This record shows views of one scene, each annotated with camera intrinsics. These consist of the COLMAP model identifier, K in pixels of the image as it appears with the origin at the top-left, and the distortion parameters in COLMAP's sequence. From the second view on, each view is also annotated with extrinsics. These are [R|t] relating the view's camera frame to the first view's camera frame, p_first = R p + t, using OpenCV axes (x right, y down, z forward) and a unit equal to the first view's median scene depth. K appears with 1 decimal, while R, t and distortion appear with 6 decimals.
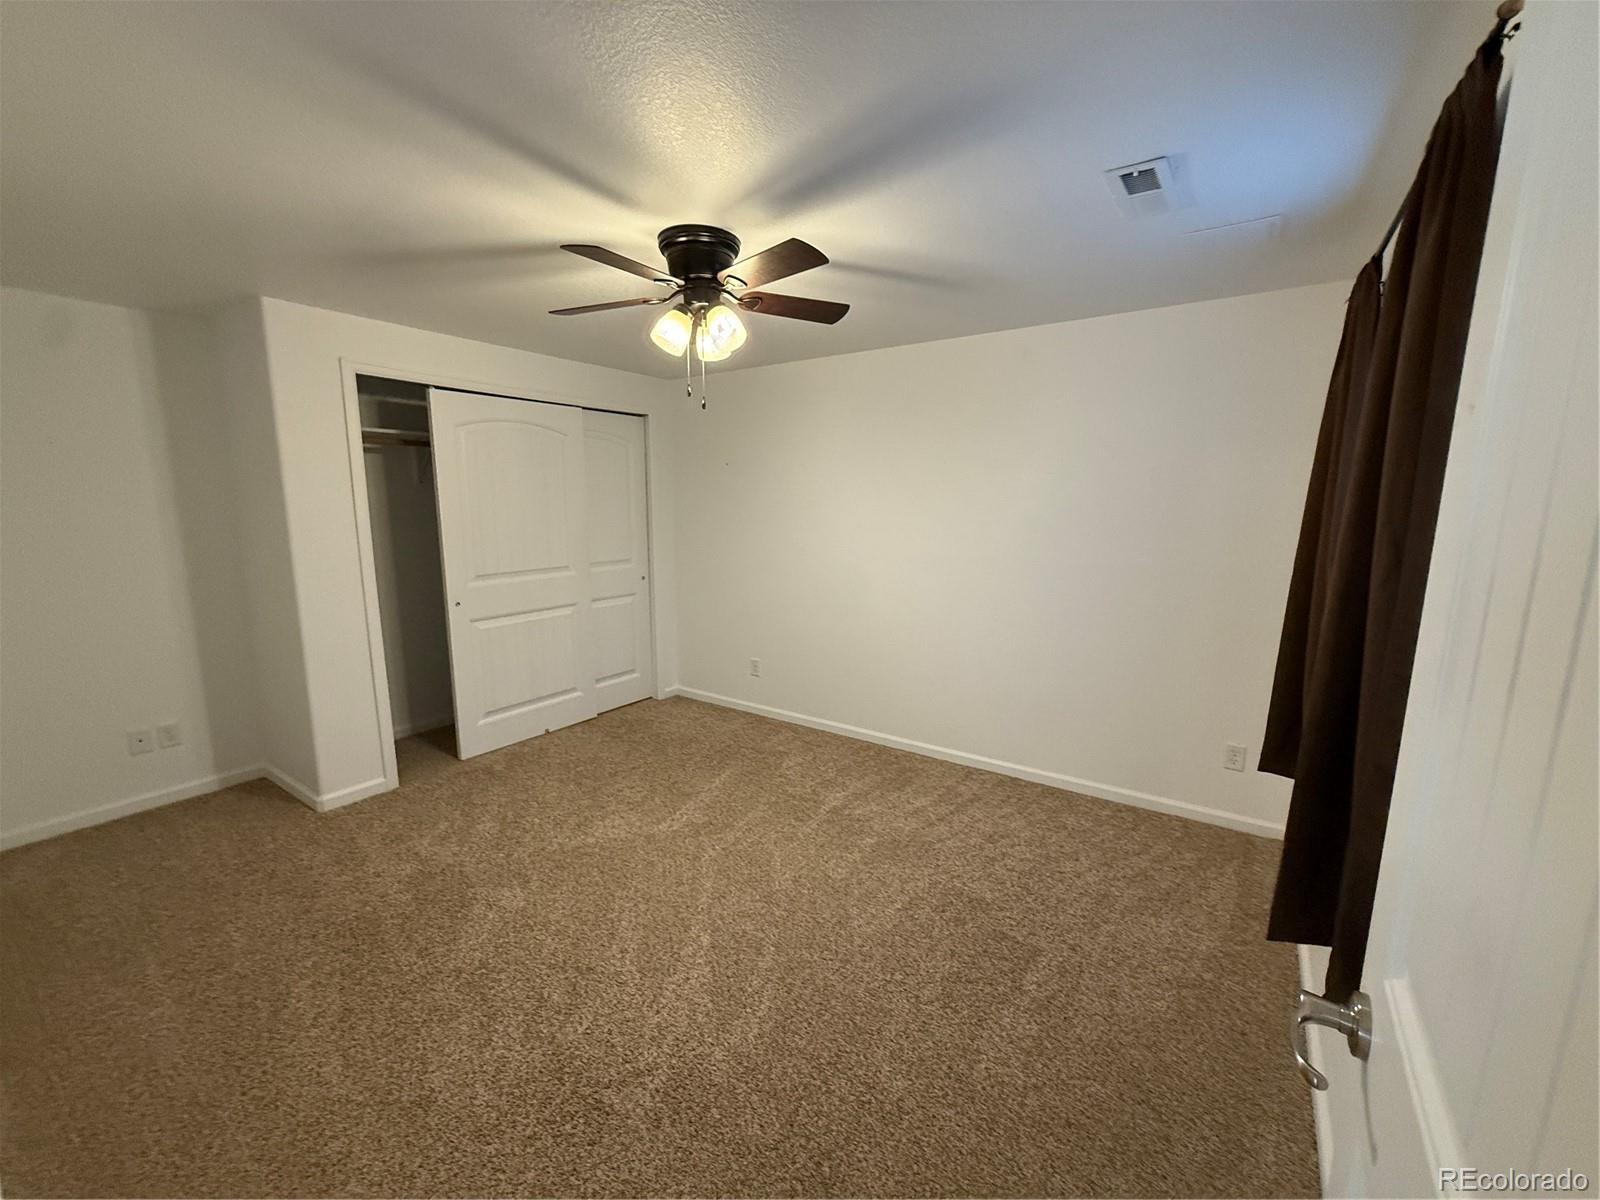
lens RADIAL K [[638.8, 0, 802.0], [0, 638.8, 596.0], [0, 0, 1]] dist [0.000025, -0.000159]
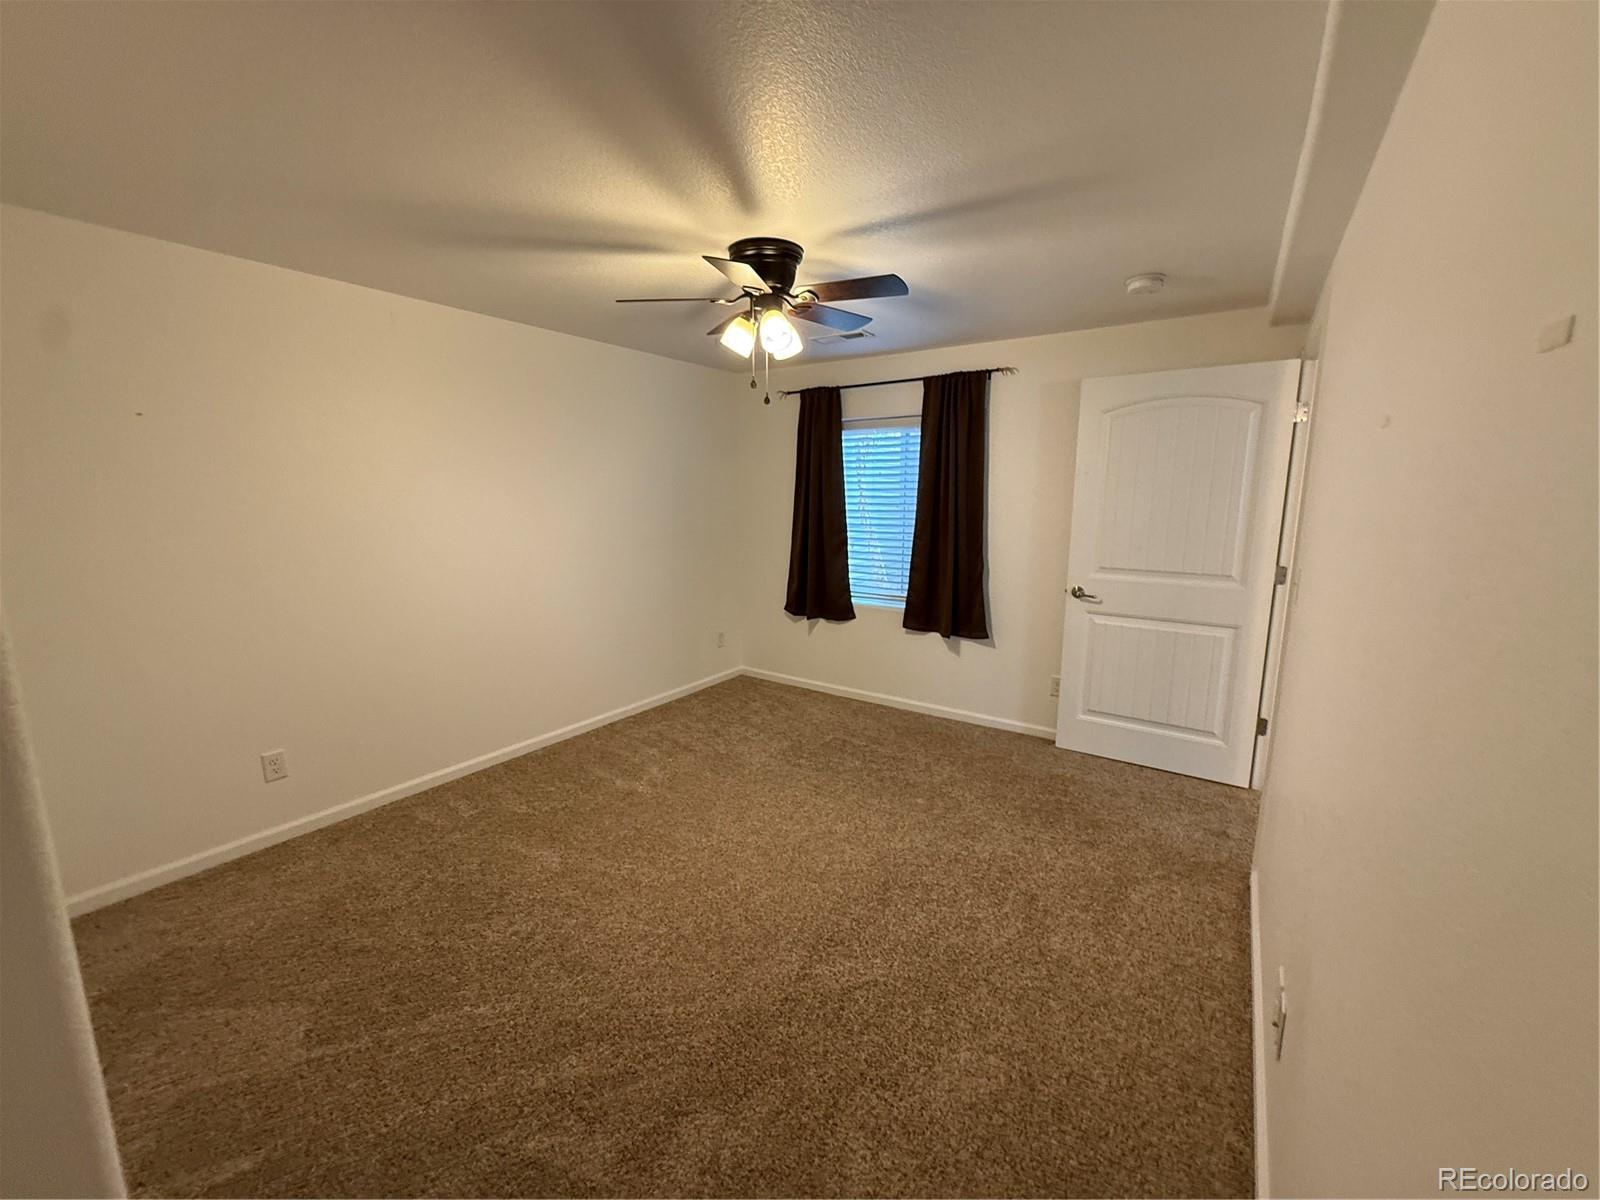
lens RADIAL K [[638.0, 0, 803.6], [0, 638.0, 598.2], [0, 0, 1]] dist [0.000716, -0.000030]
pose [[-0.003684, -0.168438, 0.985705, -0.835704], [0.147908, 0.974778, 0.167123, -0.088465], [-0.988994, 0.146409, 0.021322, 0.625212]]
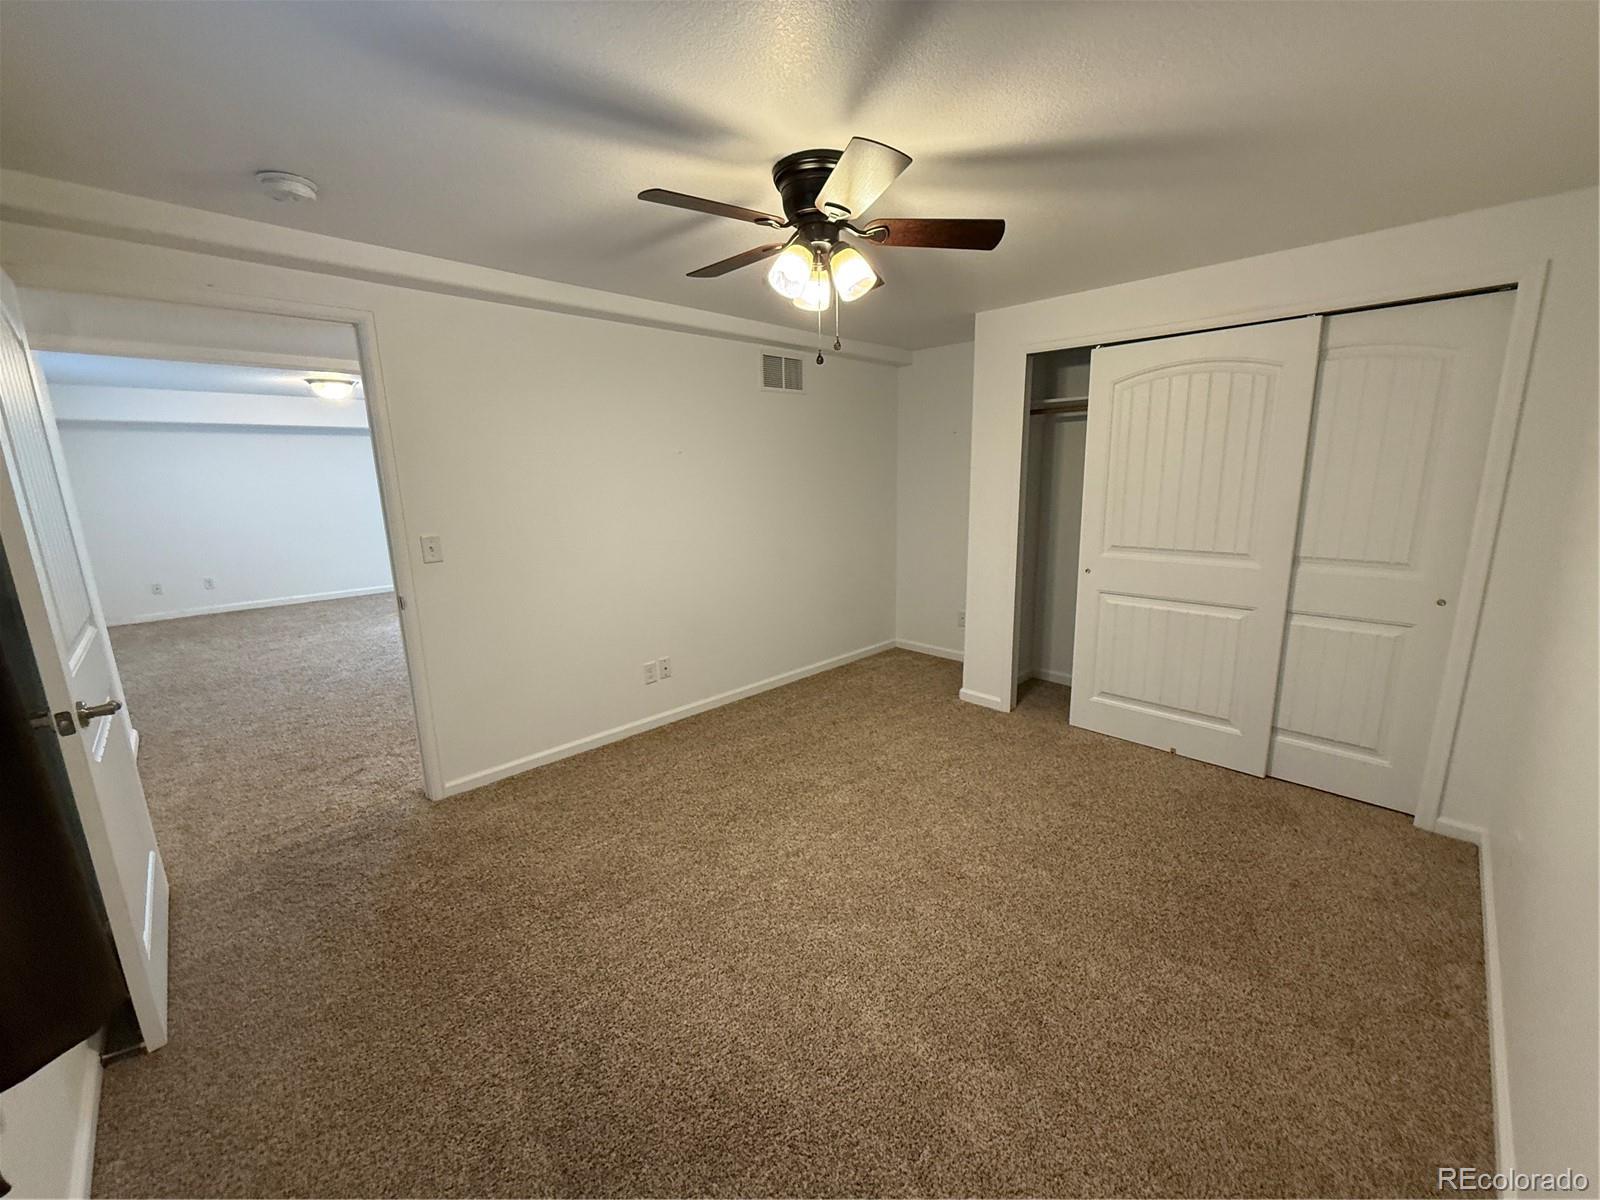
lens RADIAL K [[638.0, 0, 803.6], [0, 638.0, 598.2], [0, 0, 1]] dist [0.000716, -0.000030]
pose [[-0.183100, 0.198302, -0.962887, 0.507829], [-0.128495, 0.966215, 0.223422, -0.113891], [0.974661, 0.164634, -0.151433, 0.759703]]
